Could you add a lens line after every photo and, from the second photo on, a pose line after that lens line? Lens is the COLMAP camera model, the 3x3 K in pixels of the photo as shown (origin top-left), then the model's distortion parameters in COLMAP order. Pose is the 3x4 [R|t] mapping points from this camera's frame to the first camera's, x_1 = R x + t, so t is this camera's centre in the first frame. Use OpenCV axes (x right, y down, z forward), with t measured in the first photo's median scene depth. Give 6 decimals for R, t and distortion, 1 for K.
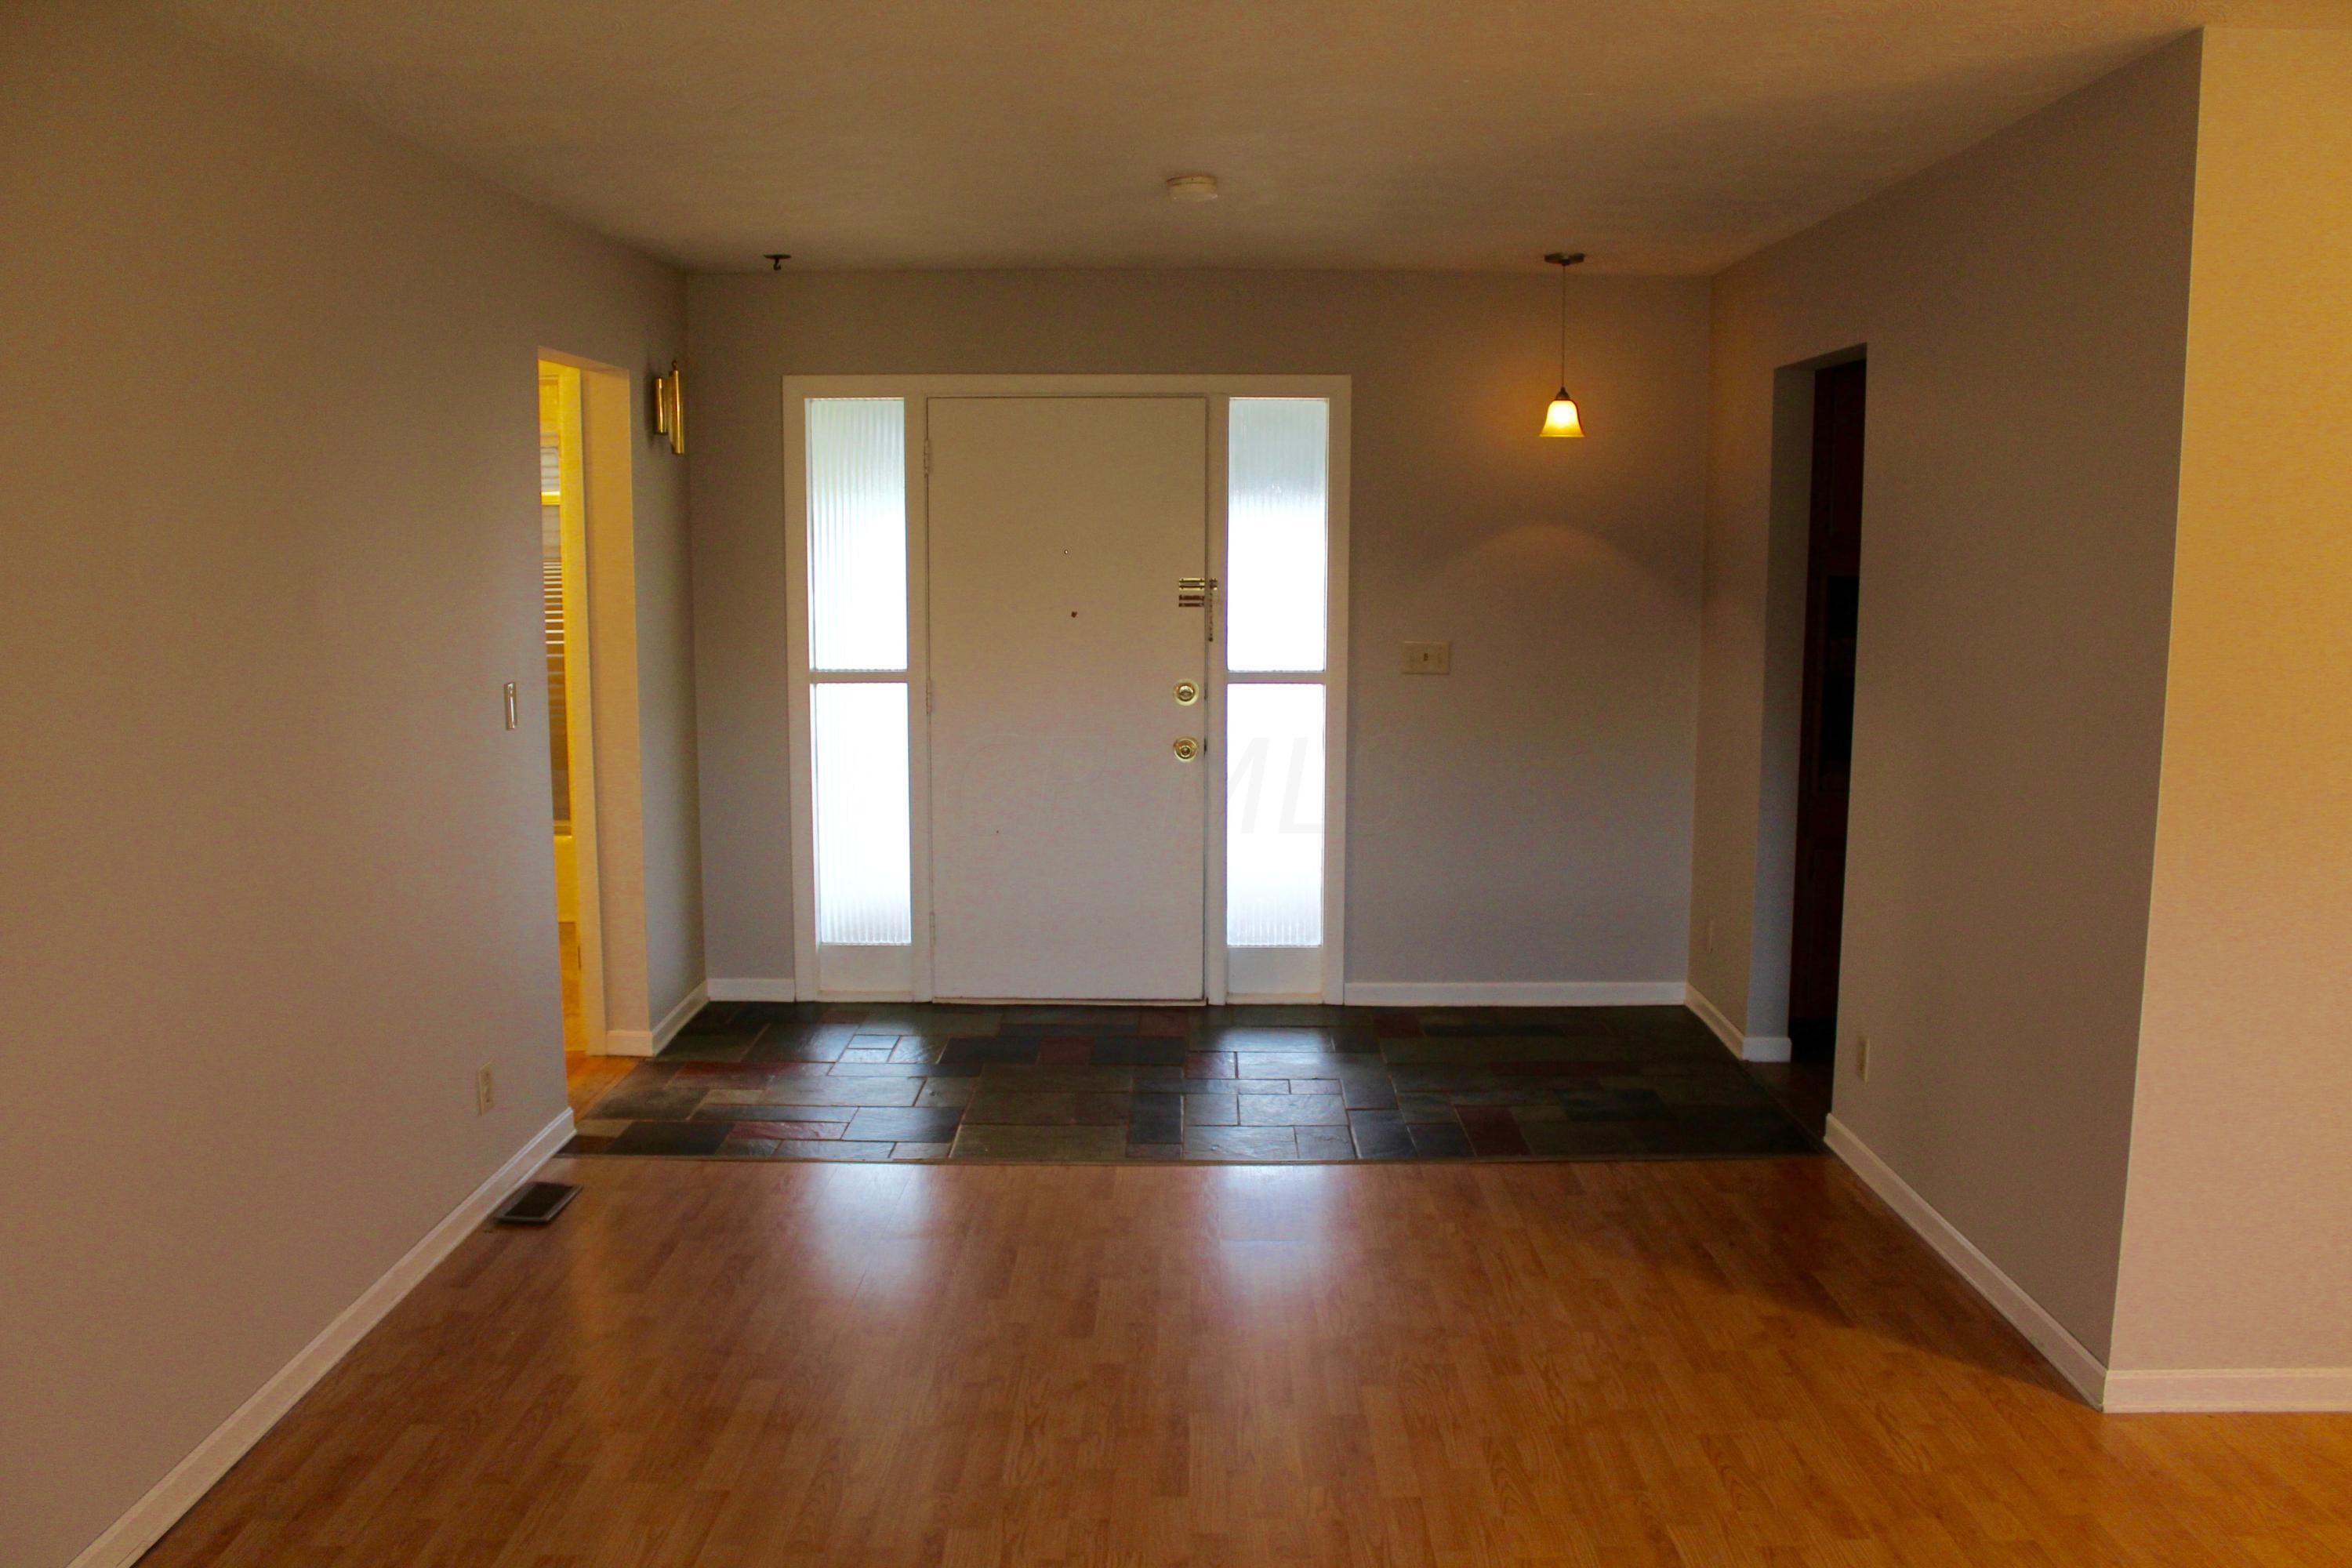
lens RADIAL K [[1935.3, 0, 1176.0], [0, 1935.3, 784.0], [0, 0, 1]] dist [-0.163186, 0.123719]
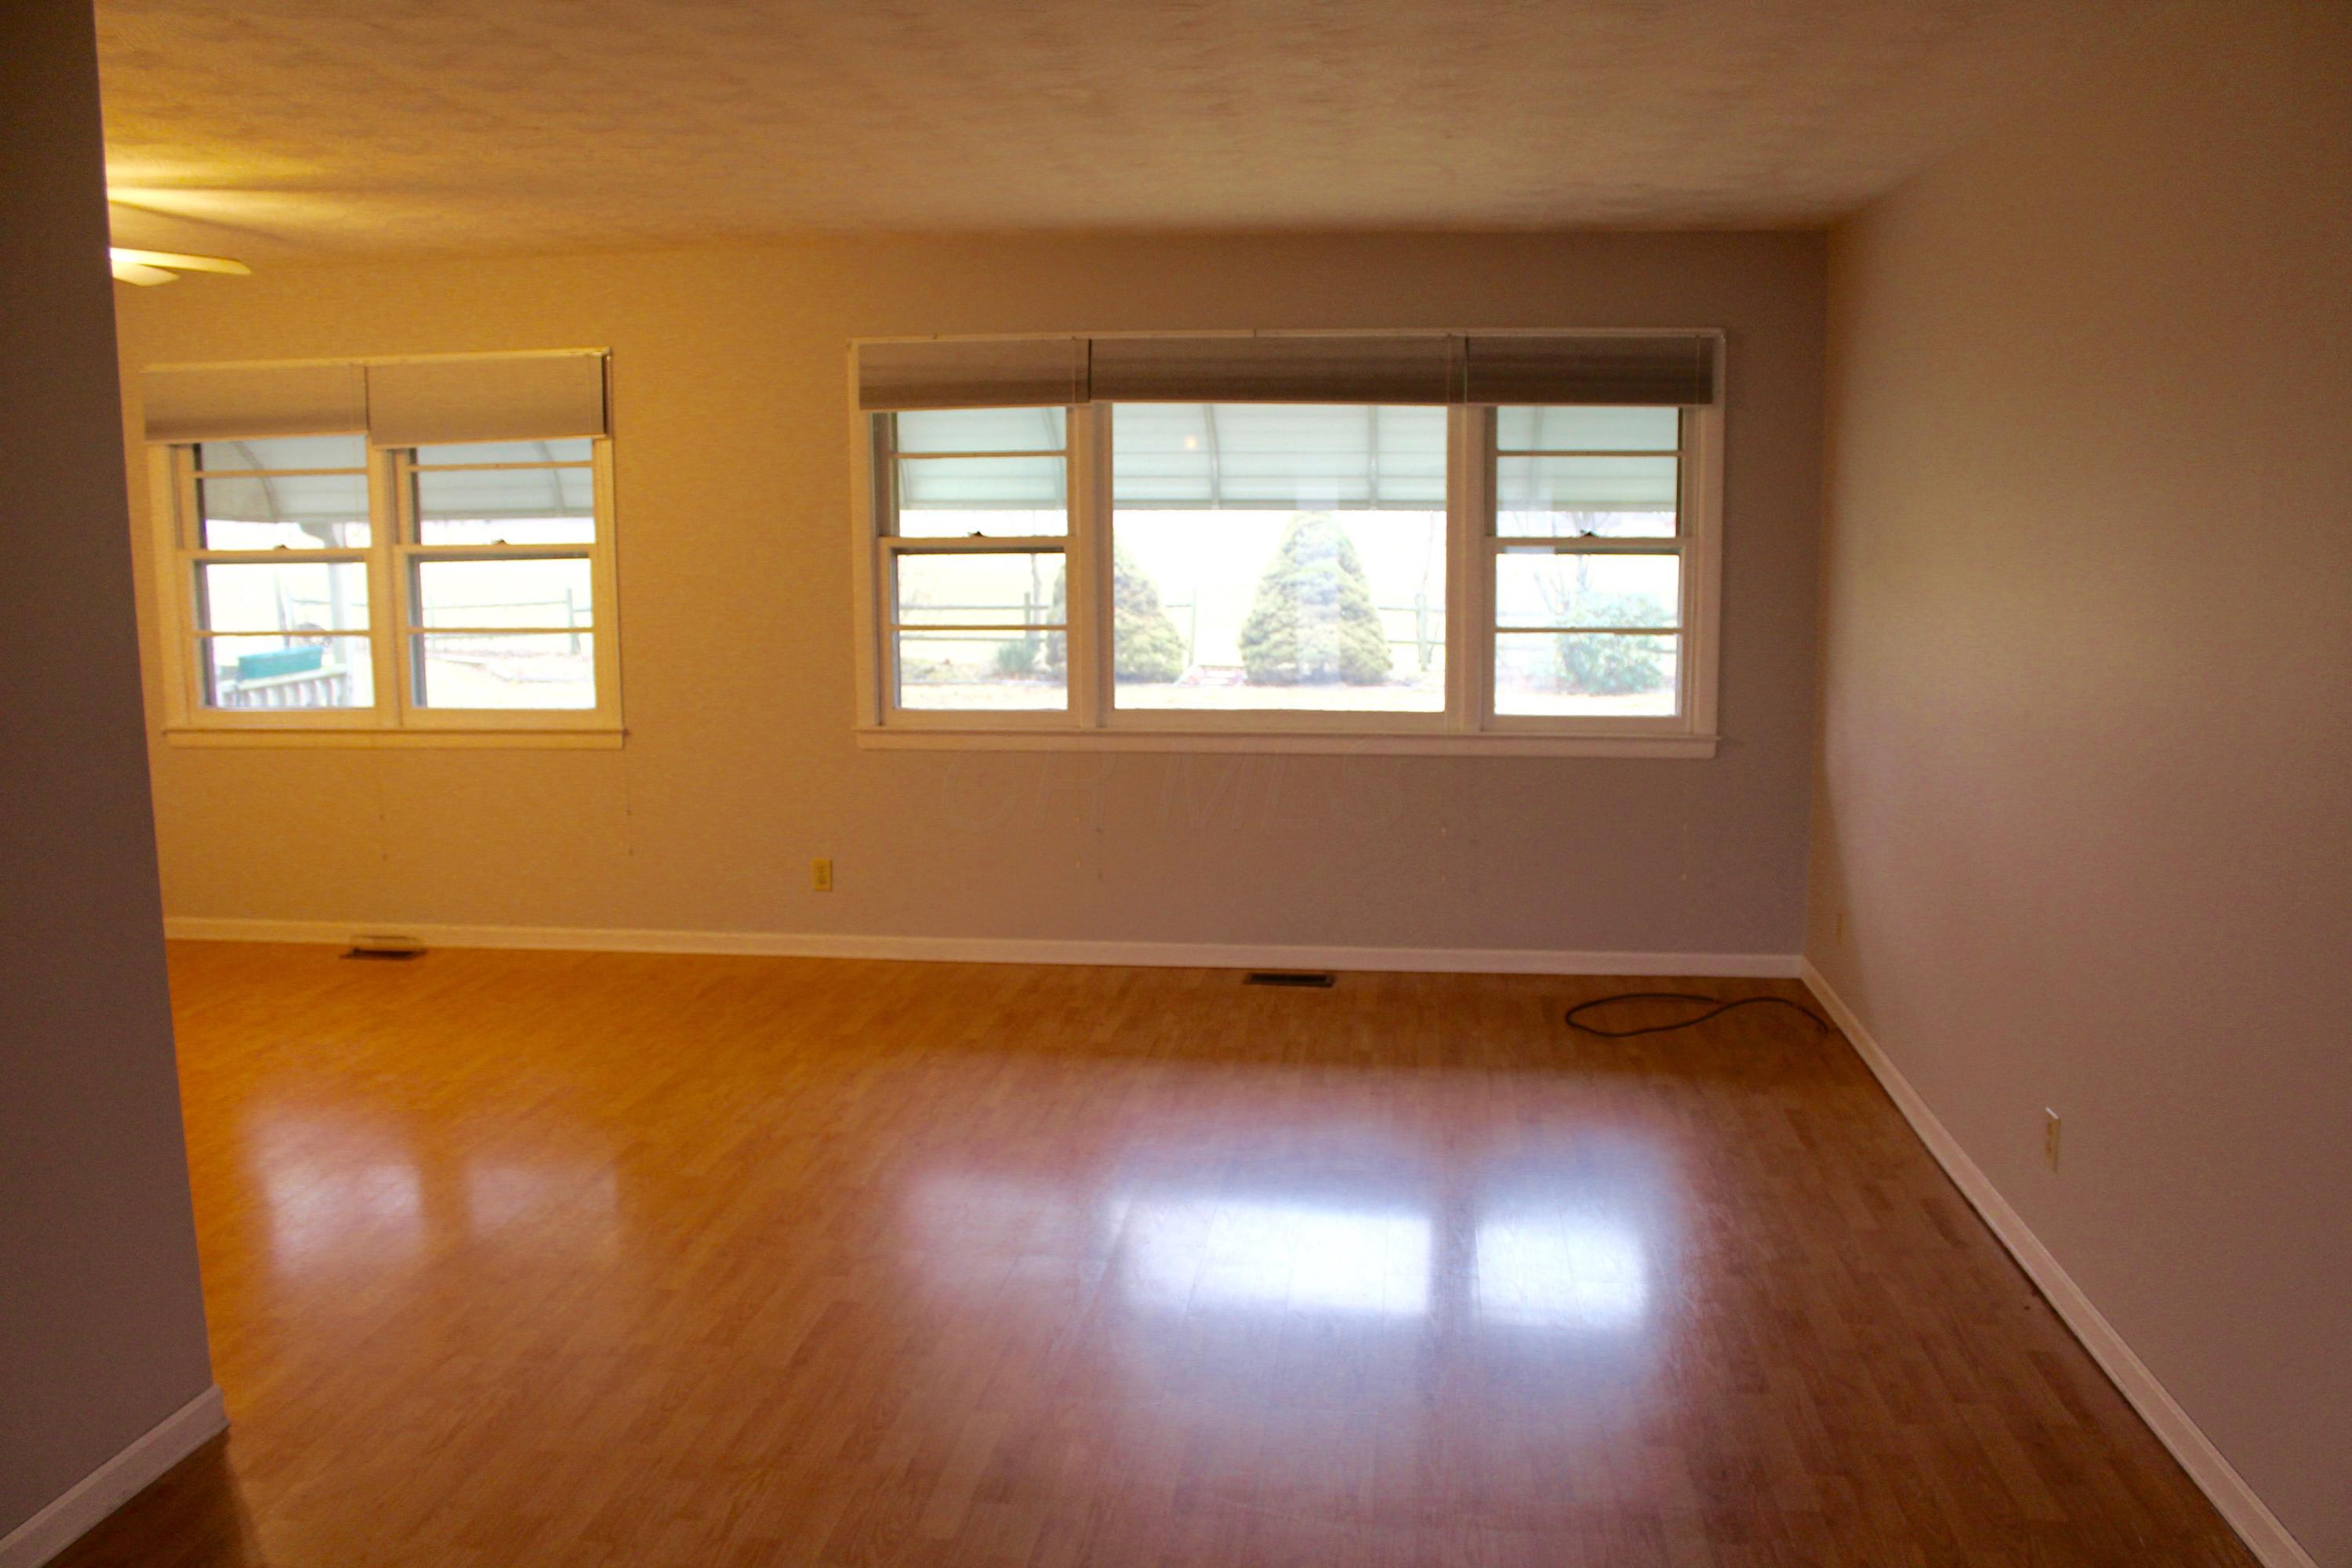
lens RADIAL K [[1935.3, 0, 1176.0], [0, 1935.3, 784.0], [0, 0, 1]] dist [-0.163186, 0.123719]
pose [[-0.993583, -0.009009, 0.112747, -0.049118], [0.021951, 0.962510, 0.270356, -0.120287], [-0.110956, 0.271096, -0.956136, 0.939092]]
